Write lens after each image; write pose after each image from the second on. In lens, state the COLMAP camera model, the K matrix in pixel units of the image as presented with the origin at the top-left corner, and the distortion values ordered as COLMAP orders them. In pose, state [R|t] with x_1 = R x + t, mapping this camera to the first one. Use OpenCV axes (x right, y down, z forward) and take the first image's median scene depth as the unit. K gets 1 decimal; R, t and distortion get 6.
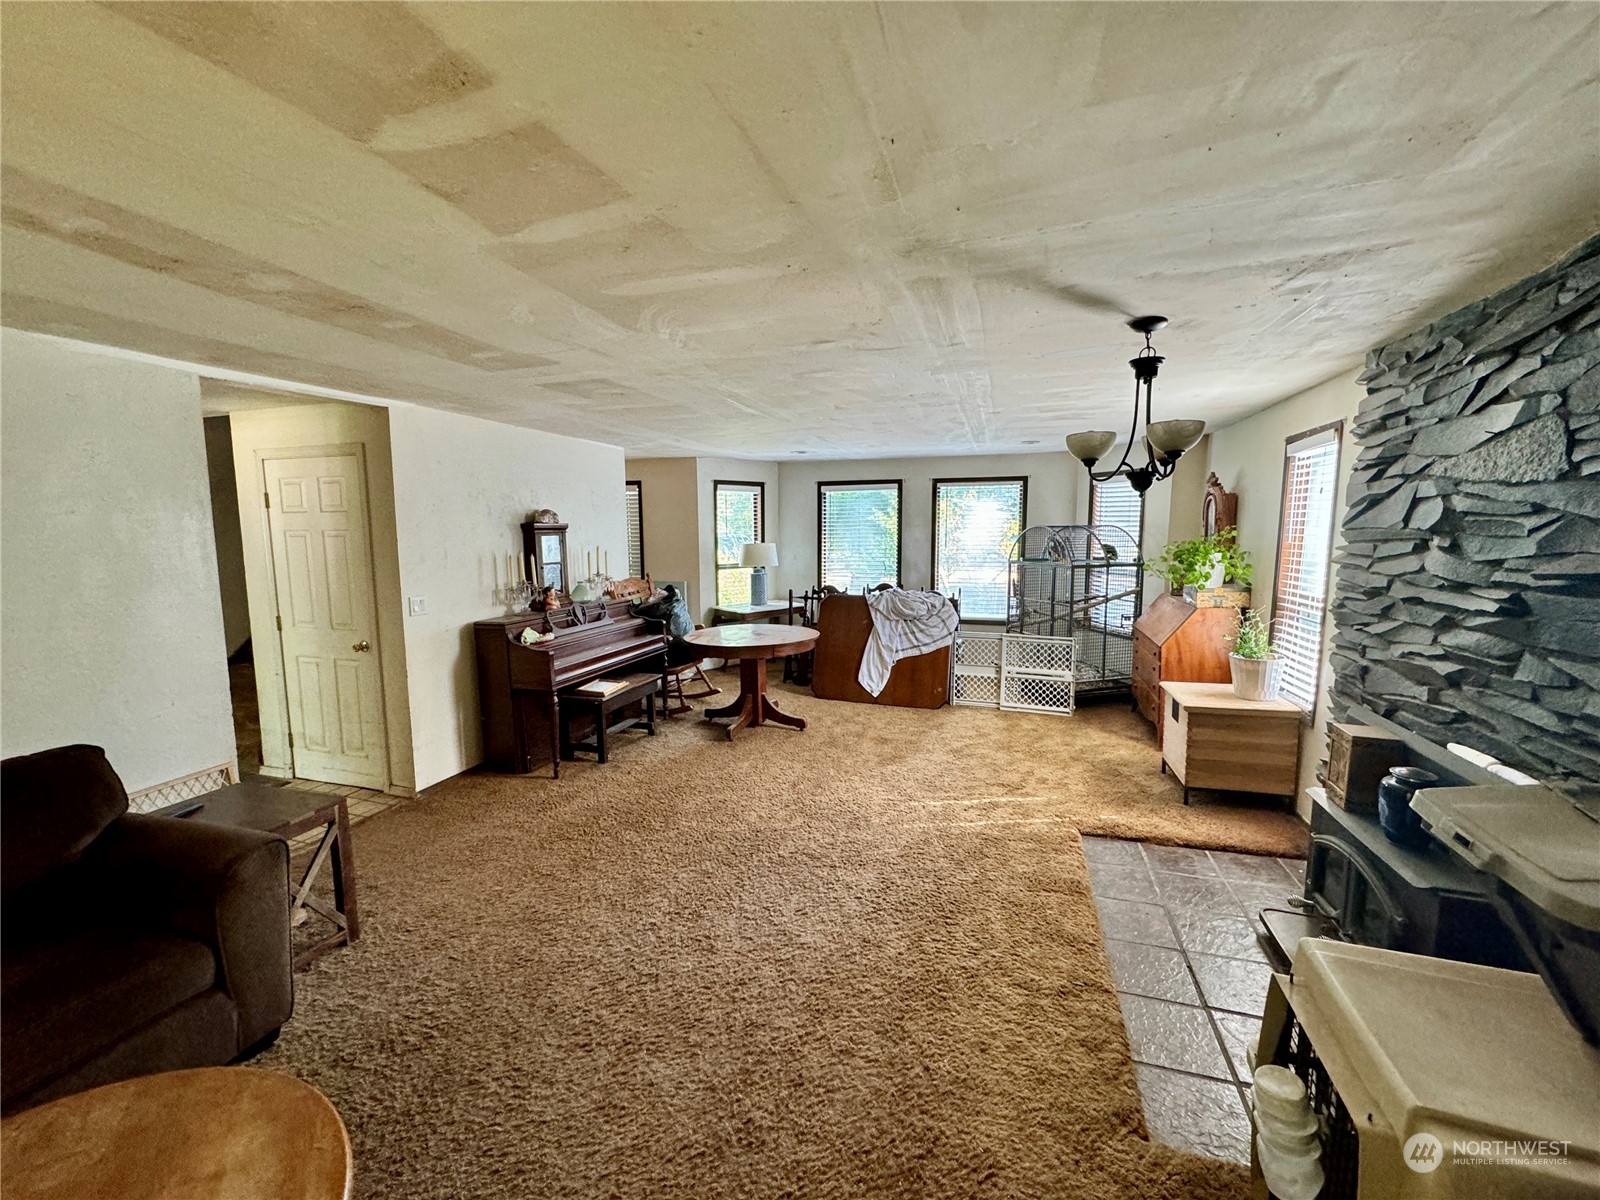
lens RADIAL K [[639.0, 0, 800.0], [0, 639.0, 602.8], [0, 0, 1]] dist [0.000812, 0.000525]
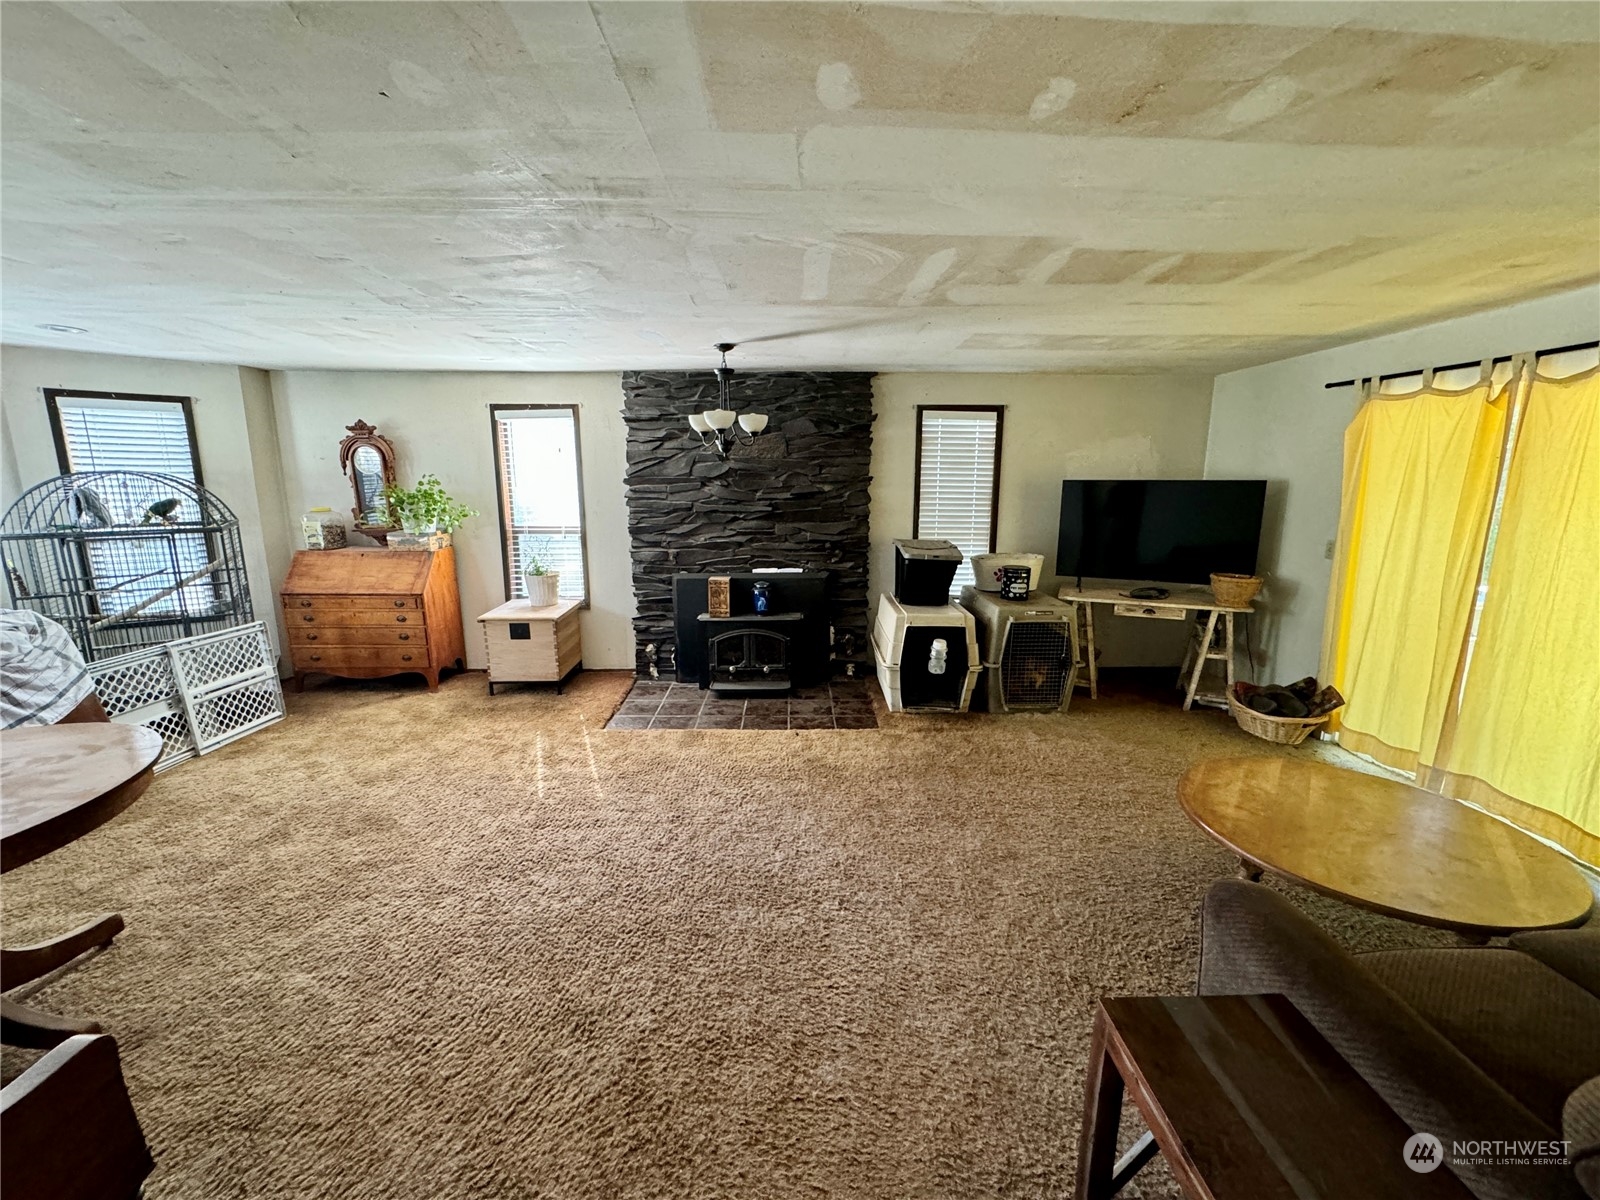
lens RADIAL K [[639.0, 0, 801.4], [0, 639.0, 598.1], [0, 0, 1]] dist [0.000812, 0.000525]
pose [[-0.323354, -0.172359, 0.930449, -0.584629], [0.111502, 0.969482, 0.218339, -0.080023], [-0.939686, 0.174348, -0.294267, 0.731890]]
